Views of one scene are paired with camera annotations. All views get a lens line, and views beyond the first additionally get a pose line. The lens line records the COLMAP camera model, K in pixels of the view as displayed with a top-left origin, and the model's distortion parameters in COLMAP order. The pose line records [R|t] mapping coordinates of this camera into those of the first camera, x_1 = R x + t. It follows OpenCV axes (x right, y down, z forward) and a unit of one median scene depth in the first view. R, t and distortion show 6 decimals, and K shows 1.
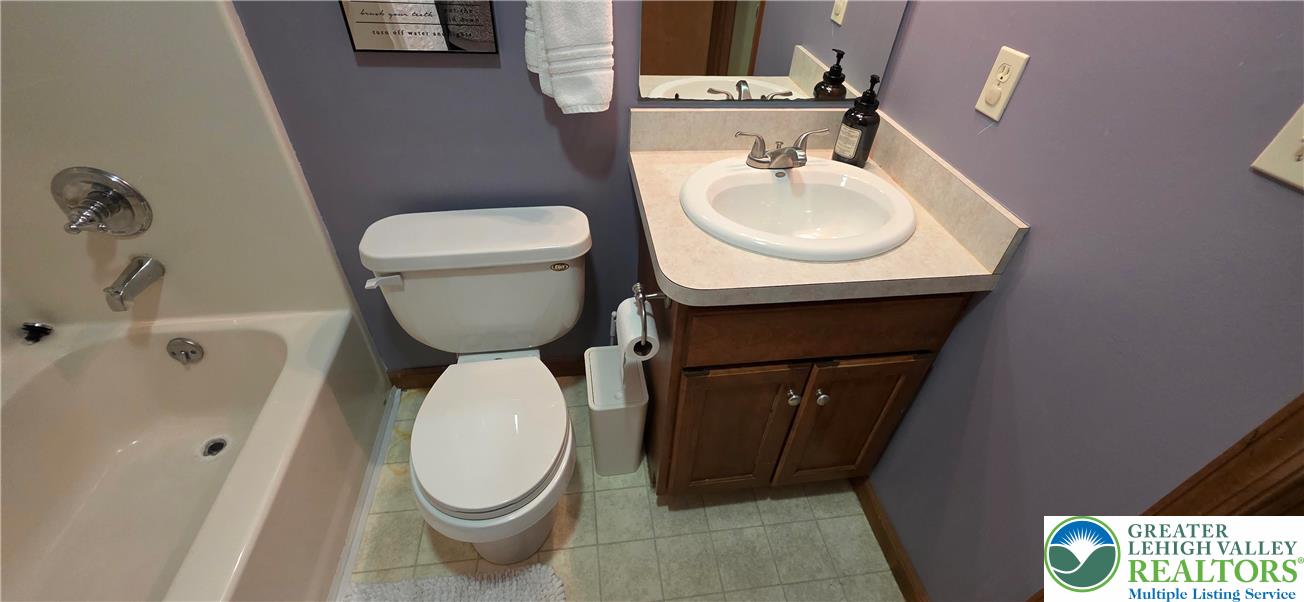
lens RADIAL K [[521.7, 0, 648.1], [0, 521.7, 293.9], [0, 0, 1]] dist [0.001360, -0.000023]
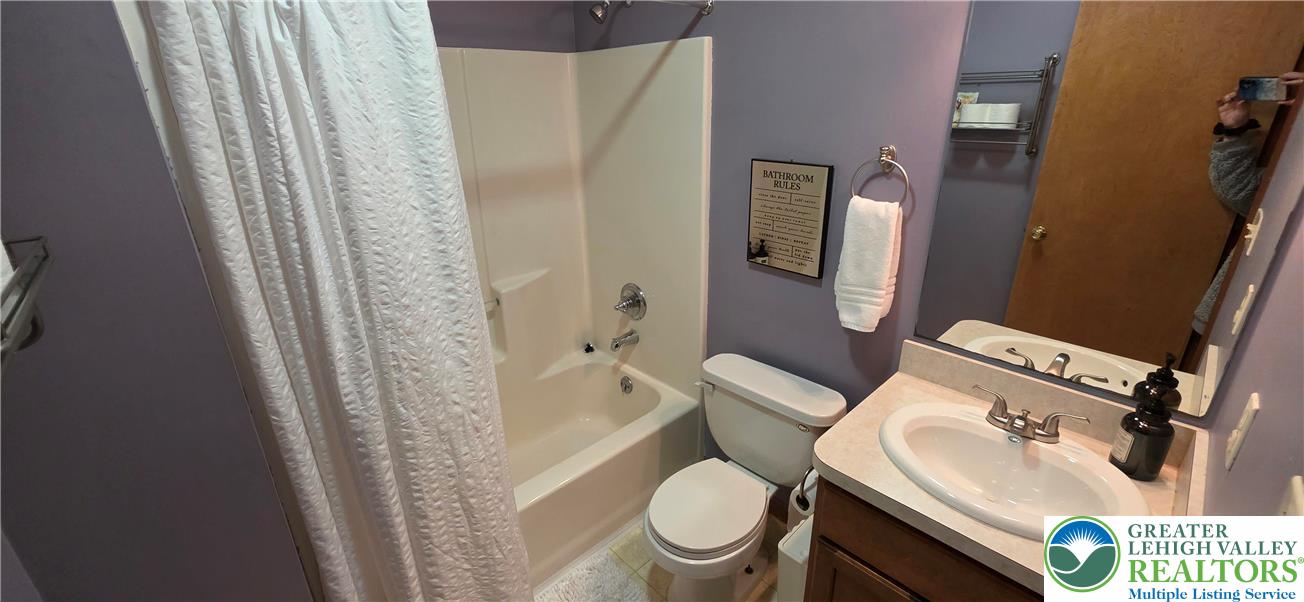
lens RADIAL K [[521.7, 0, 655.4], [0, 521.7, 301.4], [0, 0, 1]] dist [0.001360, -0.000023]
pose [[0.579674, 0.242996, -0.777773, 0.569078], [-0.491244, 0.865756, -0.095640, -0.019668], [0.650121, 0.437516, 0.621227, -0.208002]]
